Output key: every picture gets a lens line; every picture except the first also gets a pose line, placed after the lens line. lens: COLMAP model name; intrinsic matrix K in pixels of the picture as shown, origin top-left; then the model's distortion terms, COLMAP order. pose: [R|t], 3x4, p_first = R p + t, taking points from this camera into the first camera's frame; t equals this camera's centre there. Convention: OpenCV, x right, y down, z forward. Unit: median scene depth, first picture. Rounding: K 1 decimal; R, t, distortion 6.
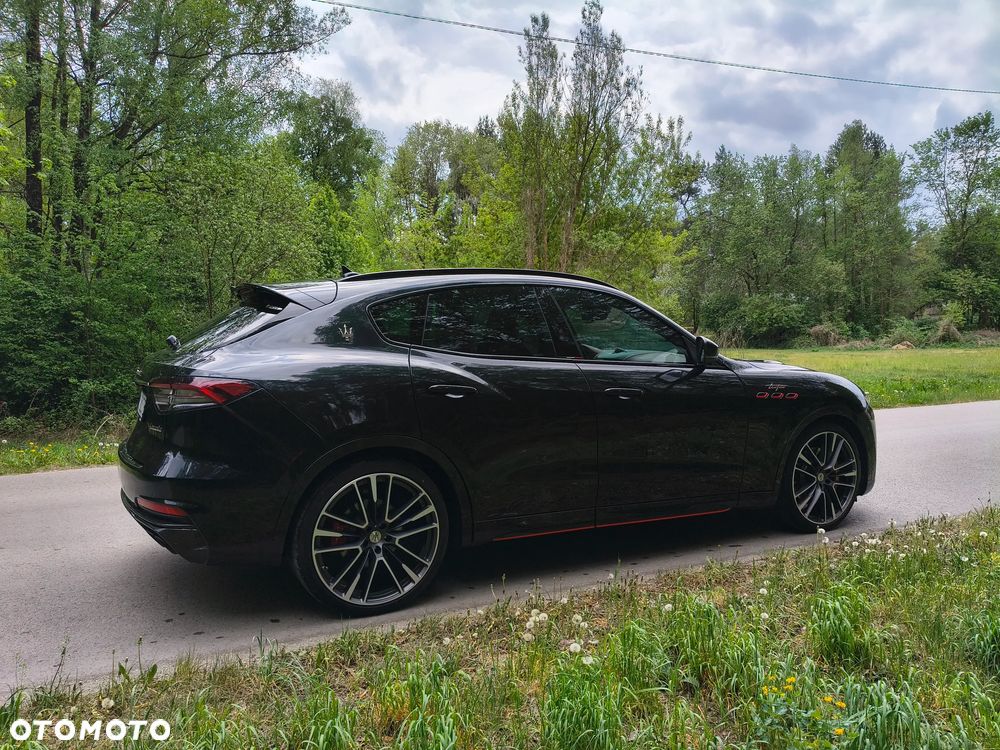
lens RADIAL K [[714.8, 0, 488.2], [0, 714.8, 393.3], [0, 0, 1]] dist [0.002603, -0.028186]
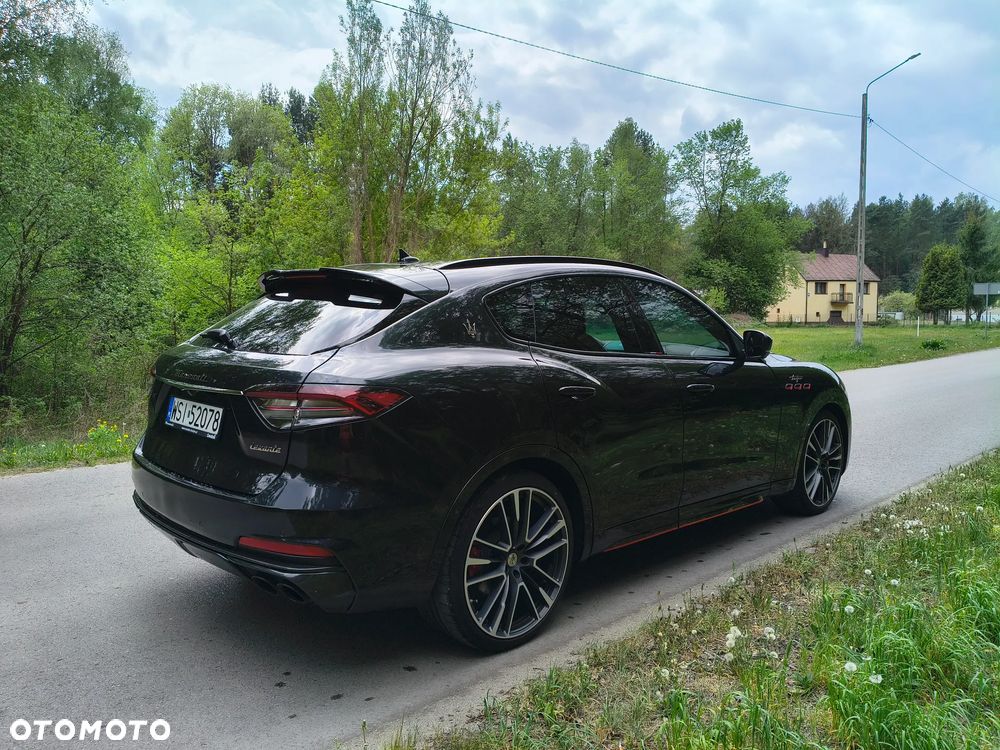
lens RADIAL K [[724.5, 0, 475.2], [0, 724.5, 378.5], [0, 0, 1]] dist [-0.007296, -0.008636]
pose [[0.964887, -0.013821, 0.262300, -0.366013], [0.012211, 0.999895, 0.007768, -0.025979], [-0.262380, -0.004292, 0.964955, 0.125399]]
